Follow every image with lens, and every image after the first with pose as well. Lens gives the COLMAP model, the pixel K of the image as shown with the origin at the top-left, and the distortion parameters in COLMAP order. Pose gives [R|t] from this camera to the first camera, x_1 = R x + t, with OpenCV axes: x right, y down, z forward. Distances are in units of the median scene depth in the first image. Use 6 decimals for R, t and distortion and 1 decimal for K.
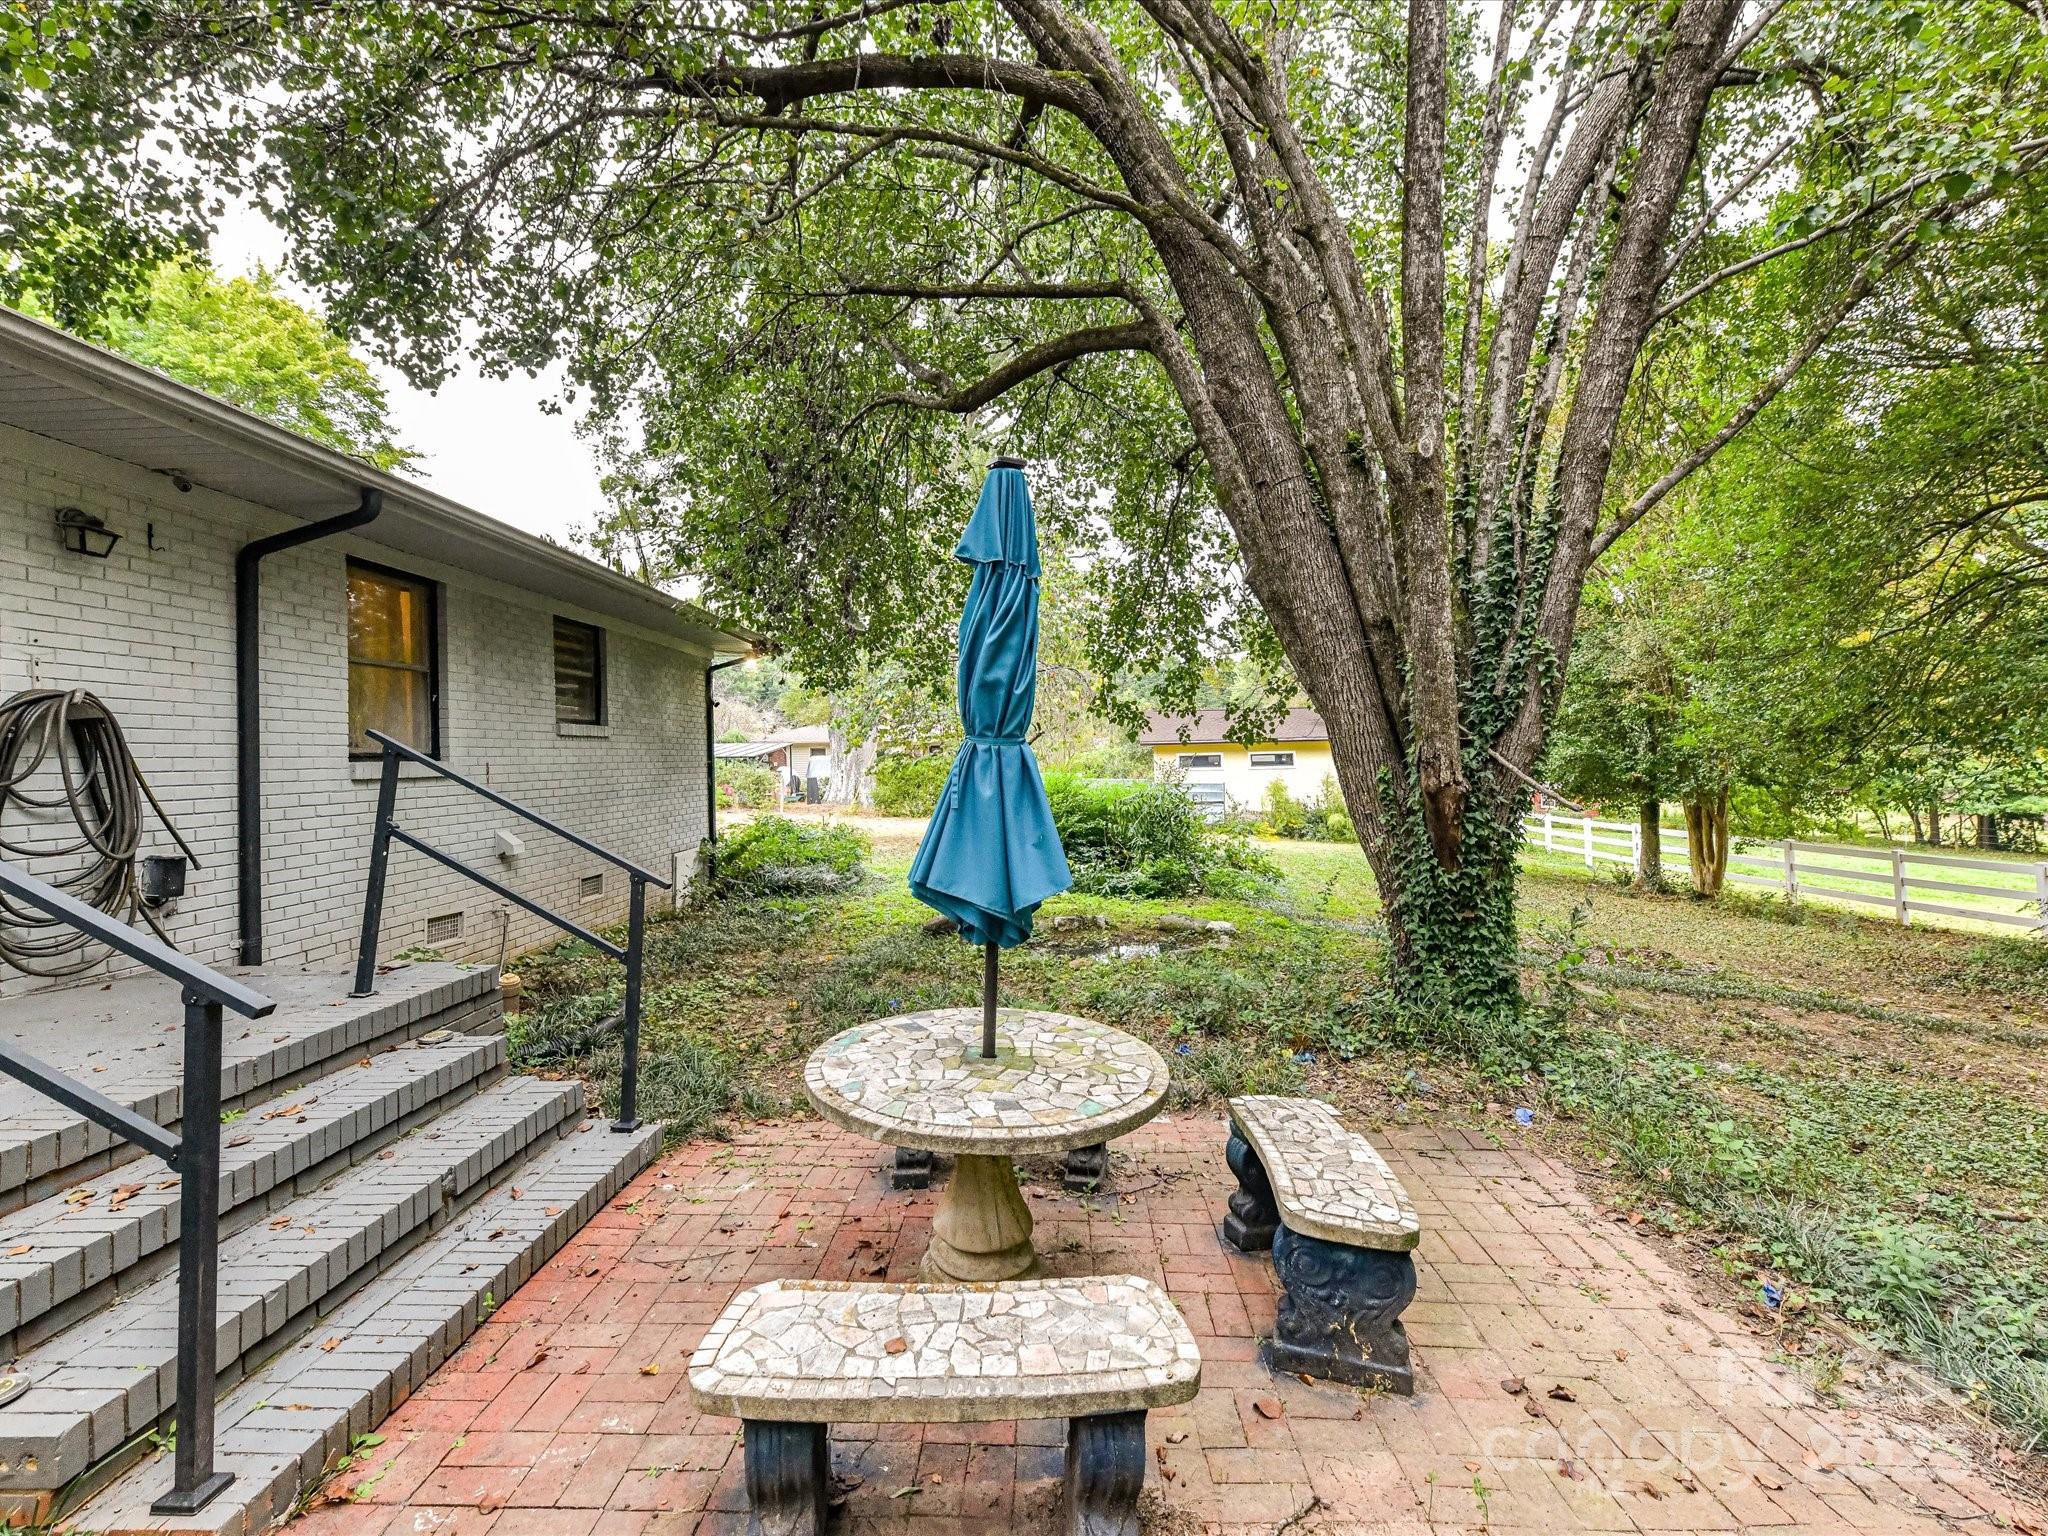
lens RADIAL K [[853.1, 0, 1024.0], [0, 853.1, 768.0], [0, 0, 1]] dist [-0.001159, -0.000205]
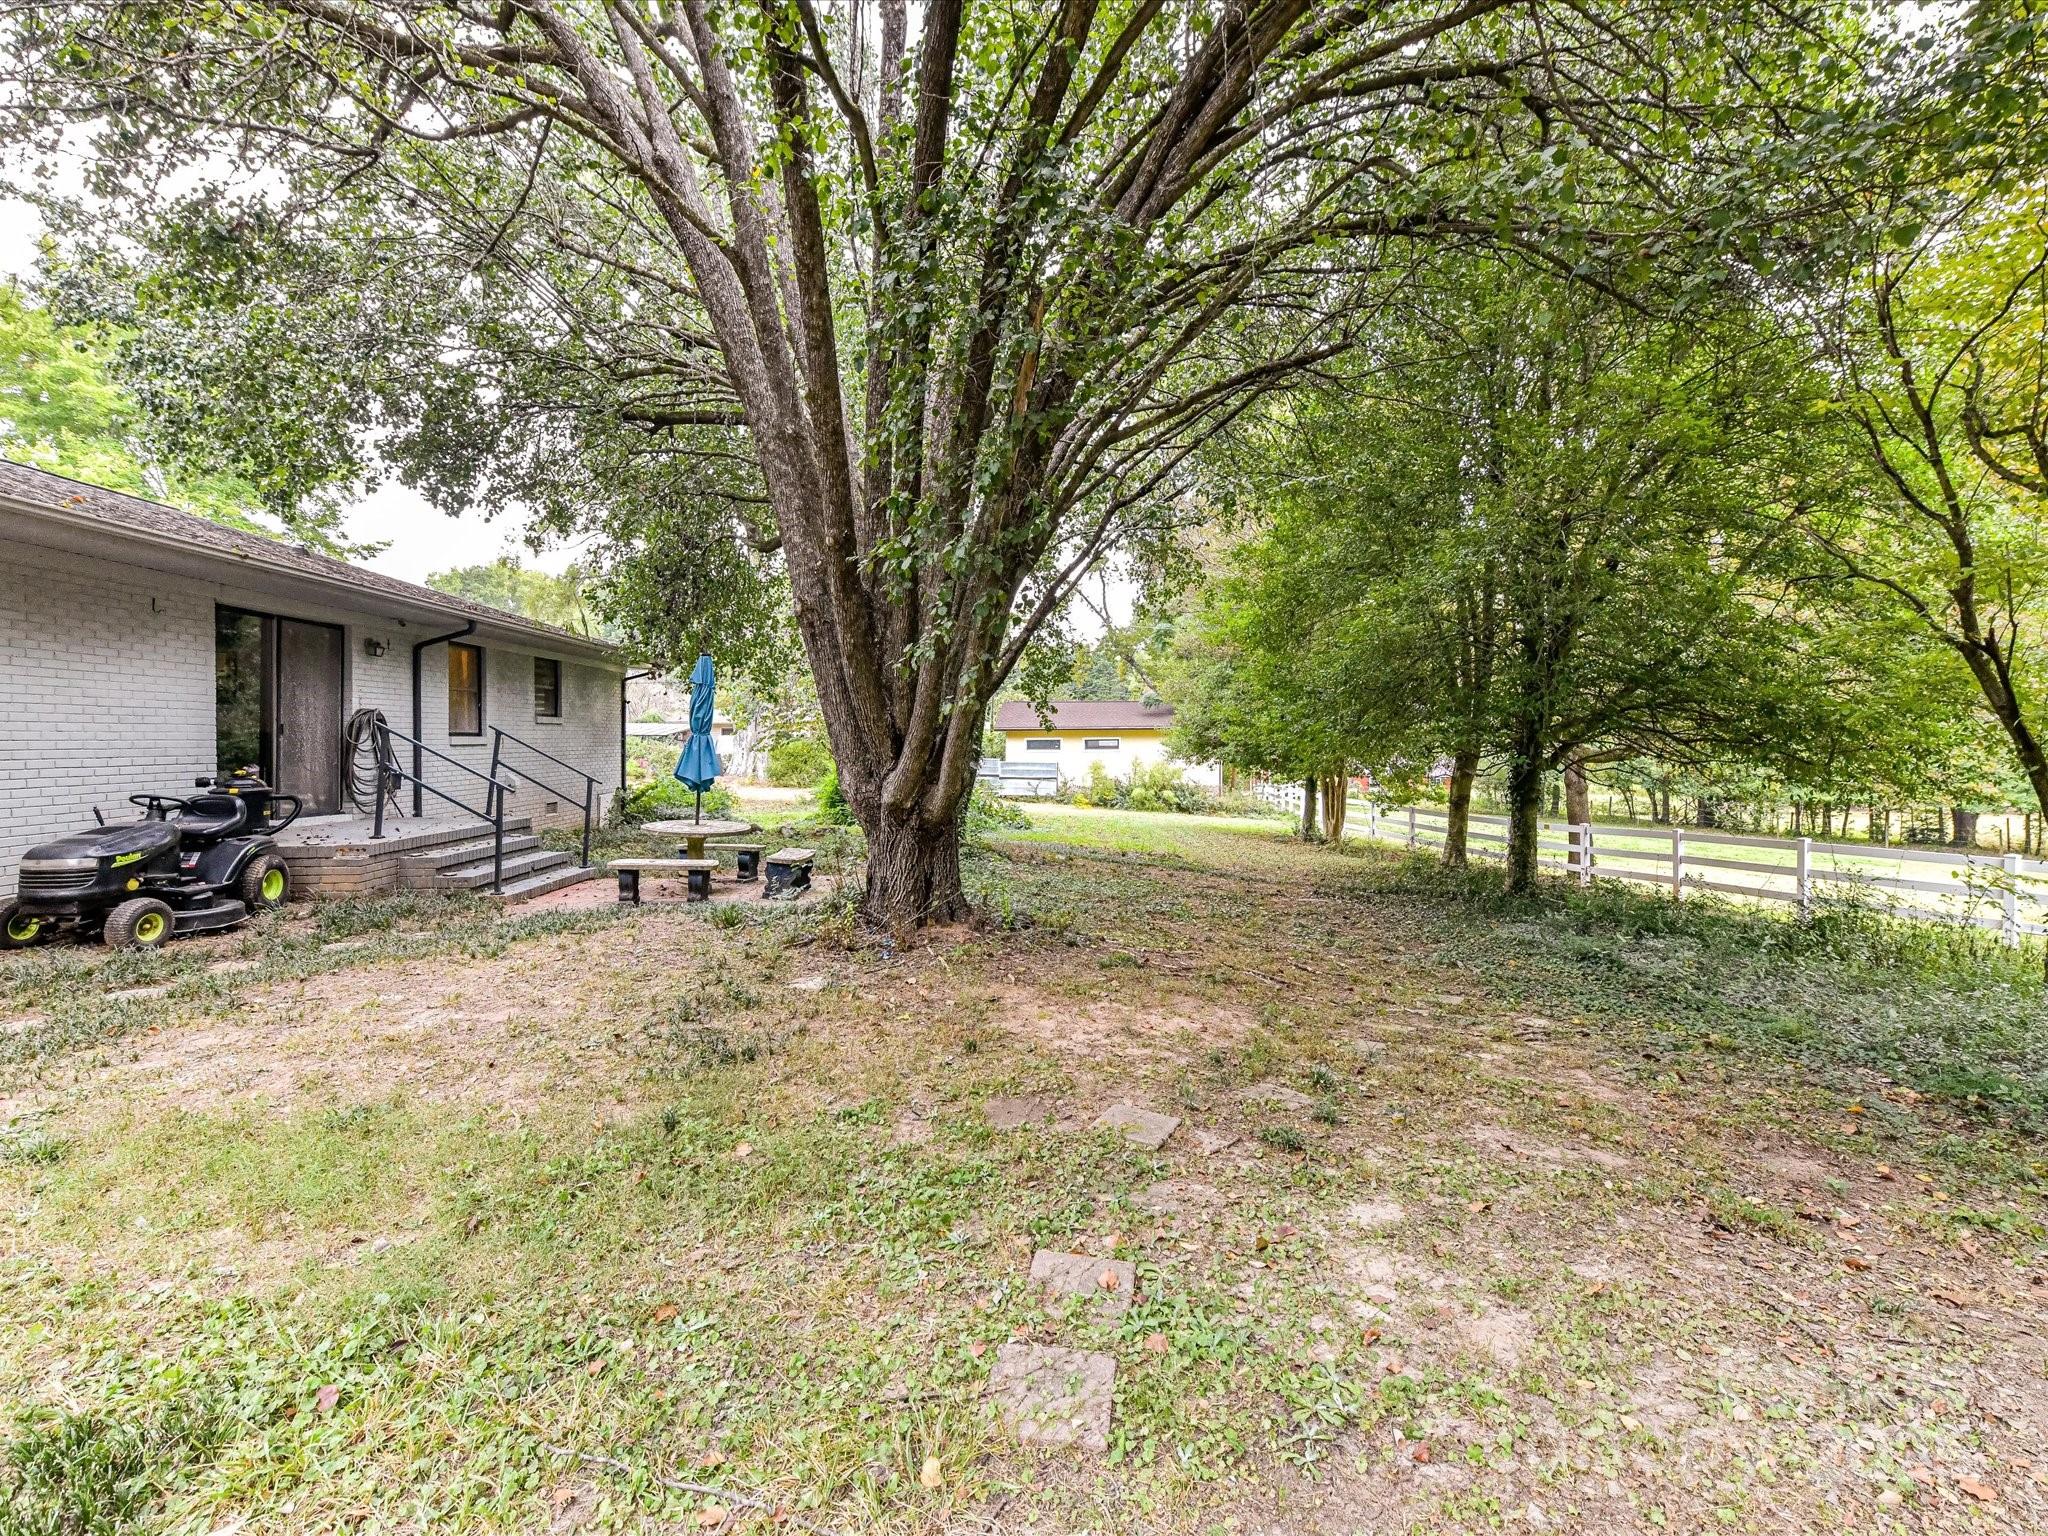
lens RADIAL K [[909.0, 0, 1027.8], [0, 909.0, 740.2], [0, 0, 1]] dist [0.000019, 0.000062]
pose [[0.998240, 0.014501, 0.057497, 0.369350], [-0.013789, 0.999824, -0.012751, 0.008084], [-0.057672, 0.011936, 0.998264, -0.942353]]
